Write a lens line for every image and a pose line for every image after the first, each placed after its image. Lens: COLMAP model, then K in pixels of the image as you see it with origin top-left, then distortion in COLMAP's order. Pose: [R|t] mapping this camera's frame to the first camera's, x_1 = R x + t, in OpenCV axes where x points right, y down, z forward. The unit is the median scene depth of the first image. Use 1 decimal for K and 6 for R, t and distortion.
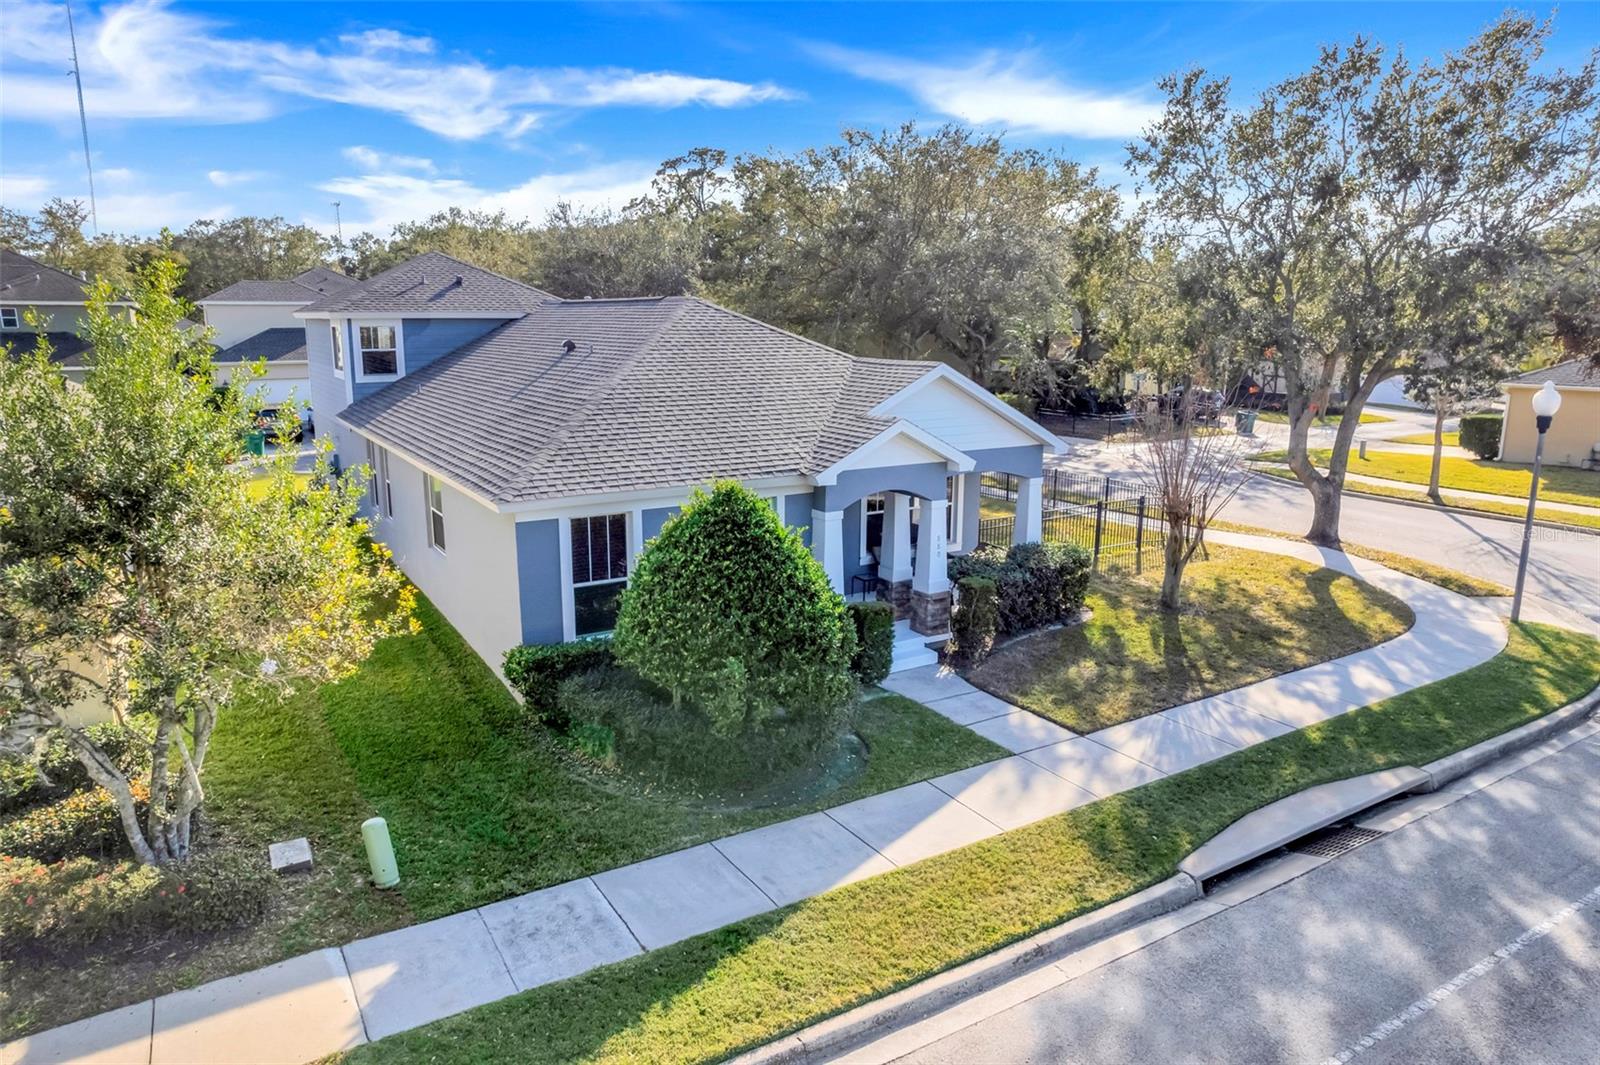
lens RADIAL K [[1014.9, 0, 808.9], [0, 1014.9, 529.5], [0, 0, 1]] dist [-0.083982, 0.073629]
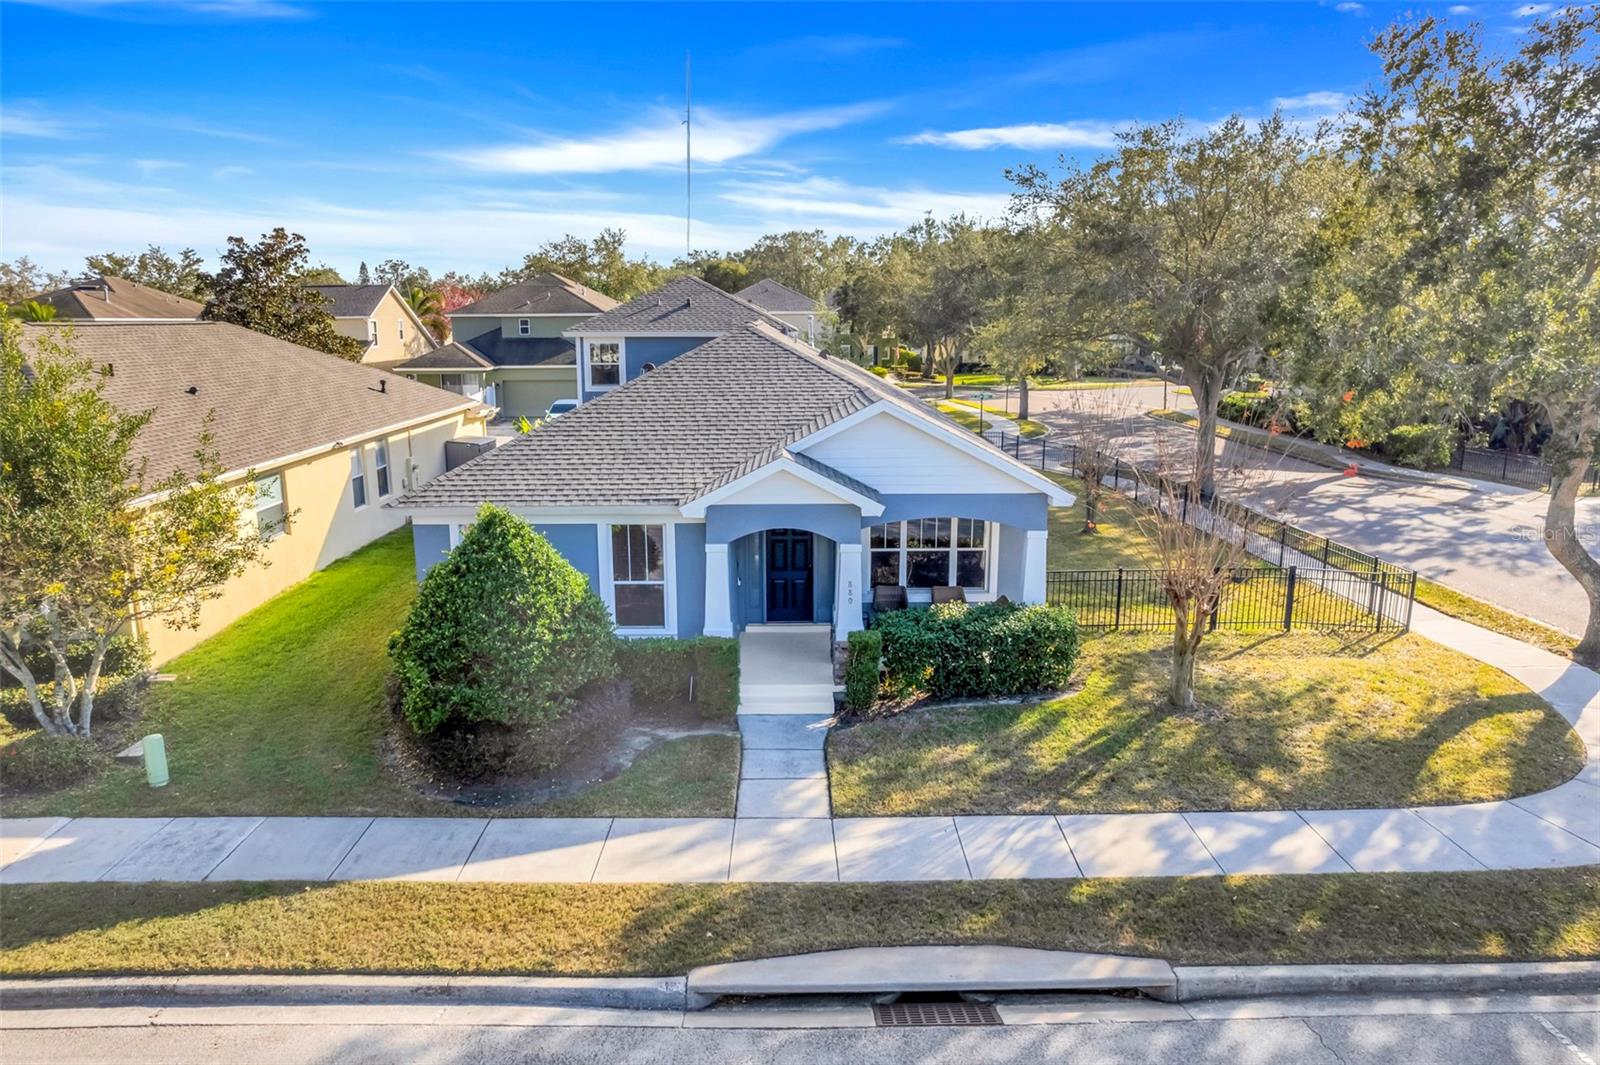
lens RADIAL K [[1014.9, 0, 808.9], [0, 1014.9, 529.5], [0, 0, 1]] dist [-0.083982, 0.073629]
pose [[0.863511, 0.099959, -0.494324, 0.648435], [-0.100923, 0.994585, 0.024821, -0.071788], [0.494128, 0.028456, 0.868923, 0.182506]]
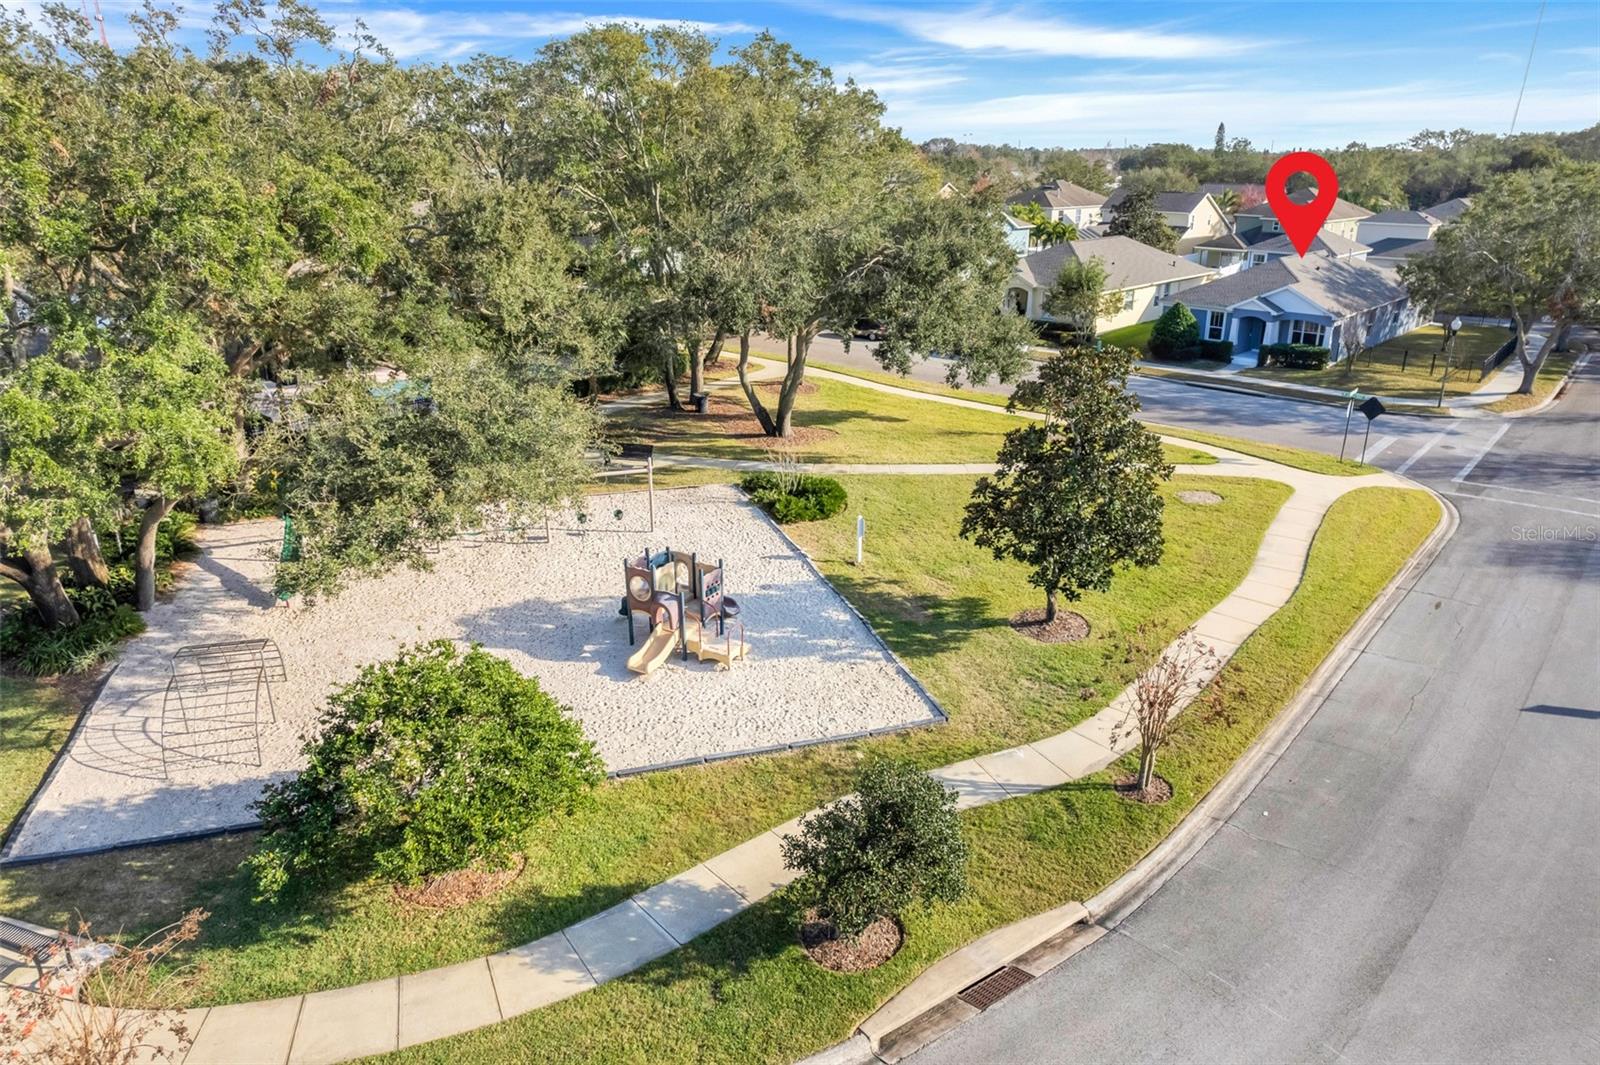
lens RADIAL K [[1014.9, 0, 808.9], [0, 1014.9, 529.5], [0, 0, 1]] dist [-0.083982, 0.073629]
pose [[0.256714, 0.332124, -0.907630, 3.641939], [-0.201485, 0.936859, 0.285831, -0.029044], [0.945252, 0.109497, 0.307422, -1.787407]]
